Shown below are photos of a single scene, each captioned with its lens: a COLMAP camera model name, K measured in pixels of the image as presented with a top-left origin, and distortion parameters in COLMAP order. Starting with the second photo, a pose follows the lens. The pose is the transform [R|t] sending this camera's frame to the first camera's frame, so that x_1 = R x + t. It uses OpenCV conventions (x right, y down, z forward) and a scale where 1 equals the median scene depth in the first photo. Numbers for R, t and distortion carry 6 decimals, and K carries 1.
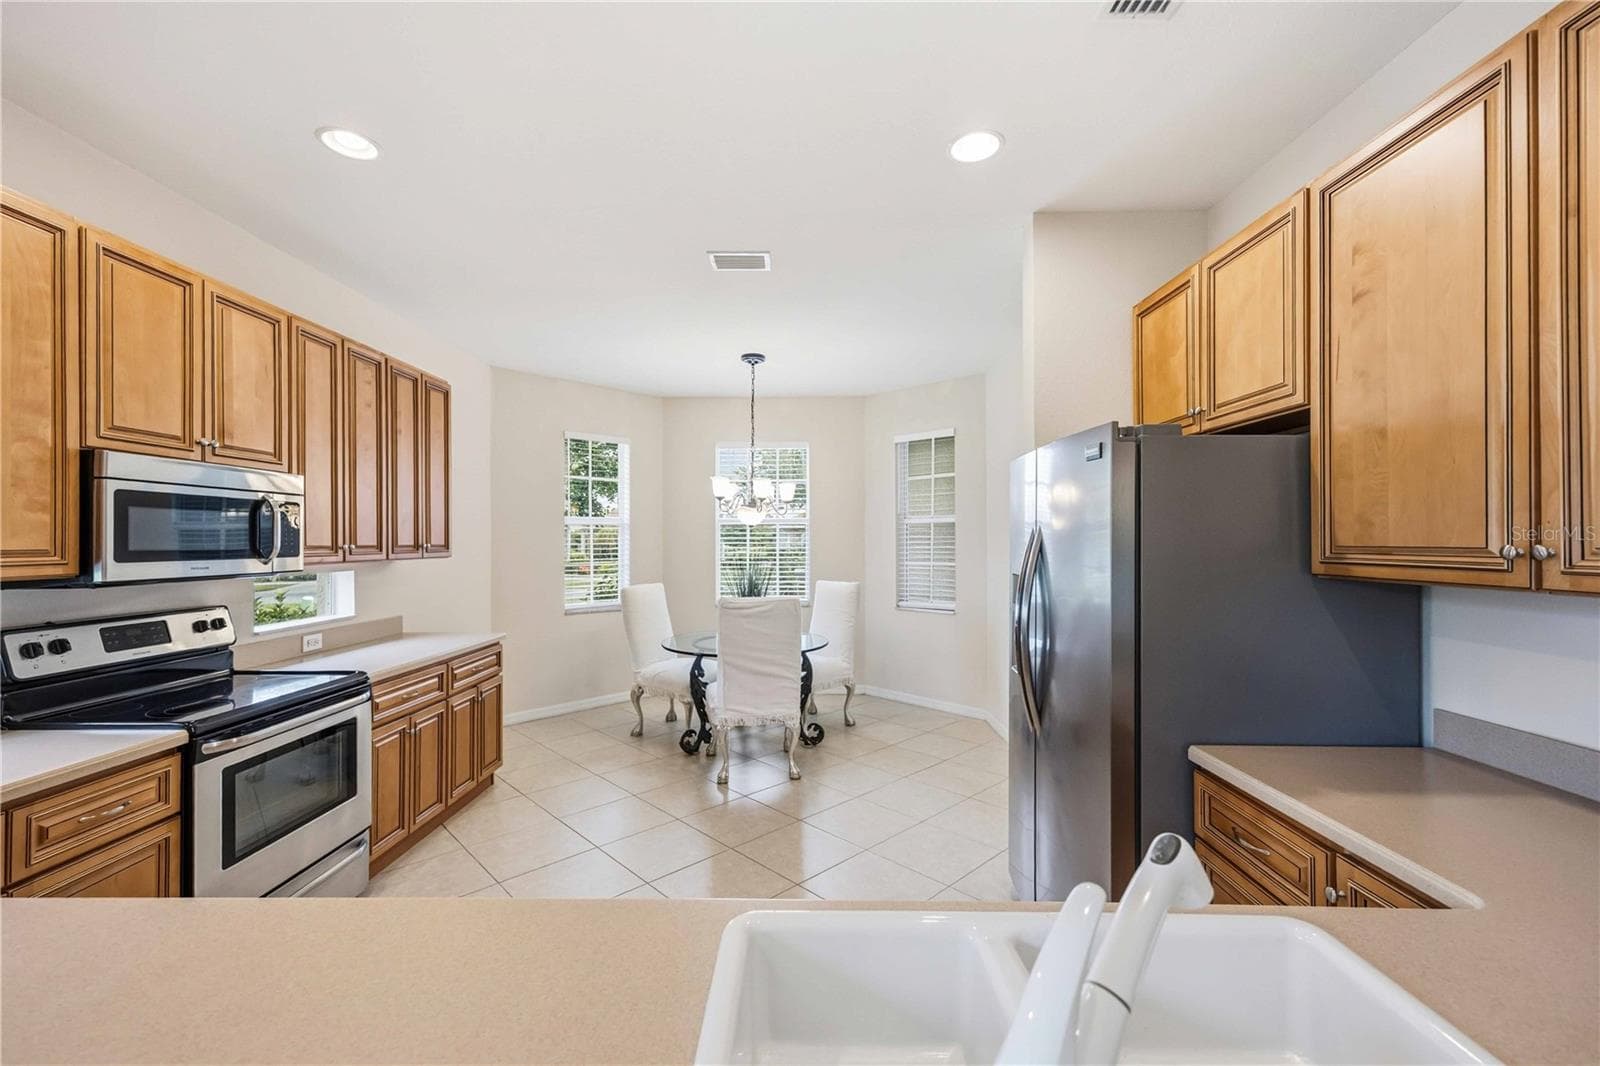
lens RADIAL K [[654.3, 0, 800.0], [0, 654.3, 533.0], [0, 0, 1]] dist [-0.009649, 0.009819]
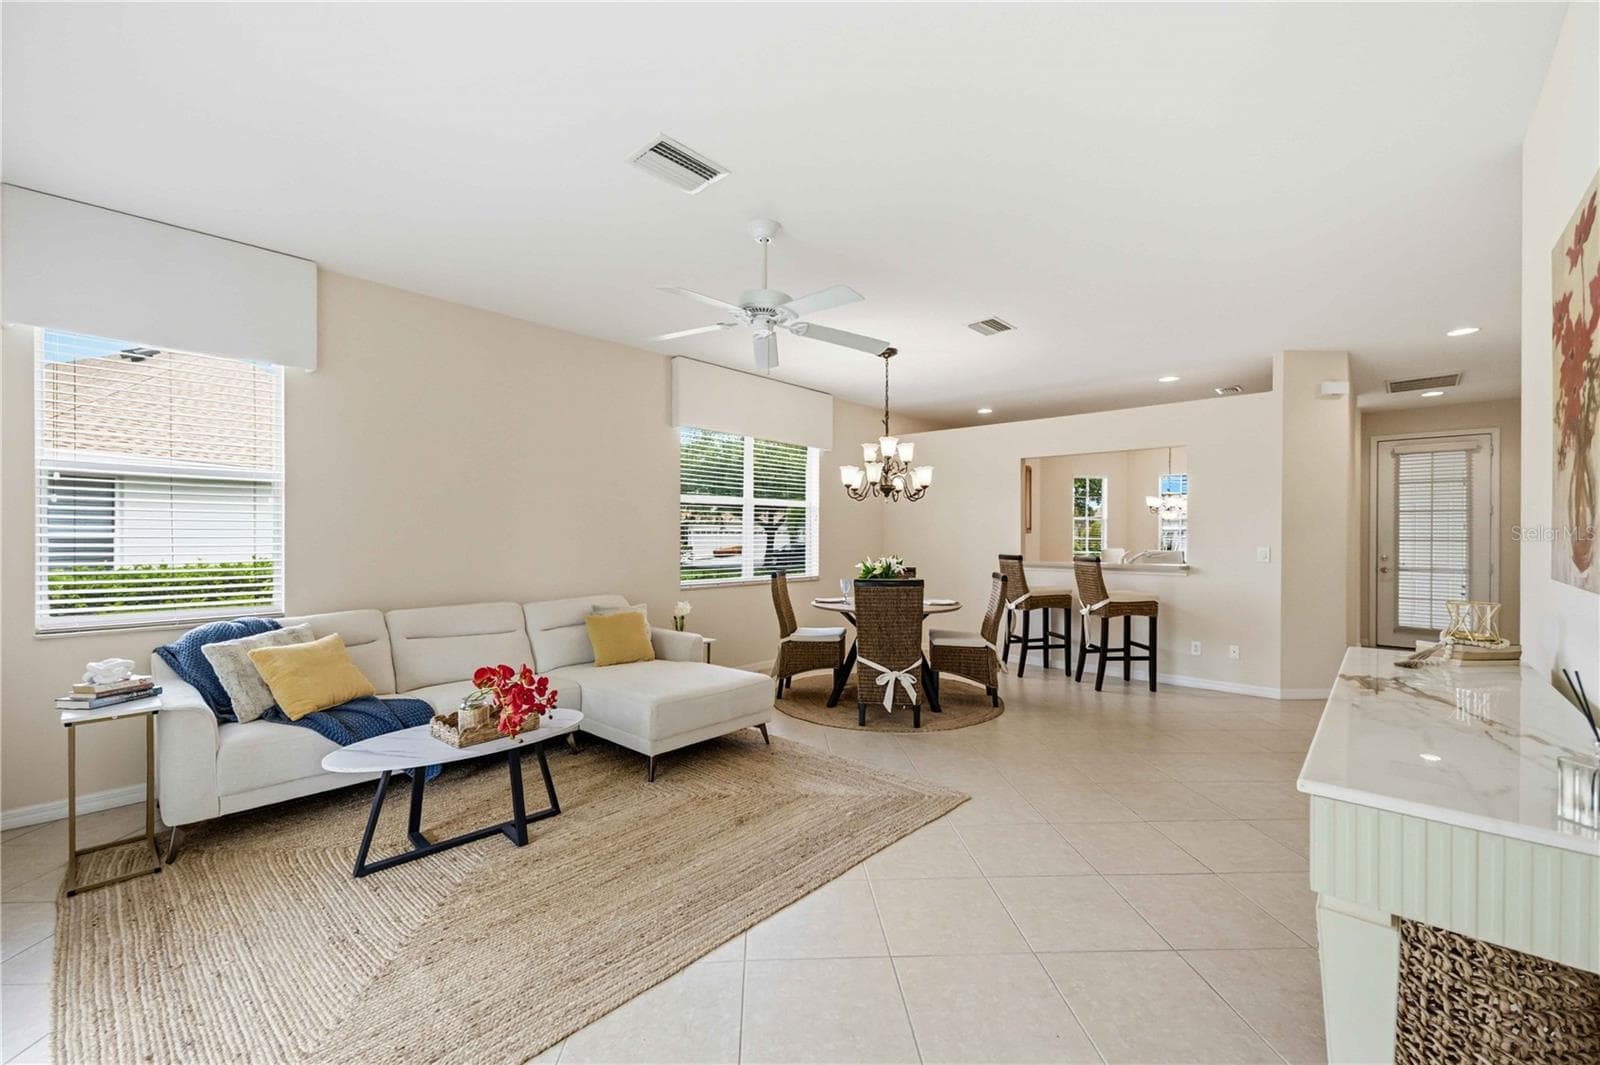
lens RADIAL K [[654.8, 0, 803.6], [0, 654.8, 540.8], [0, 0, 1]] dist [0.013973, 0.000046]
pose [[0.760306, 0.003750, -0.649554, 0.628609], [0.007643, 0.999862, 0.014718, 0.027223], [0.649520, -0.016155, 0.760173, -2.126065]]
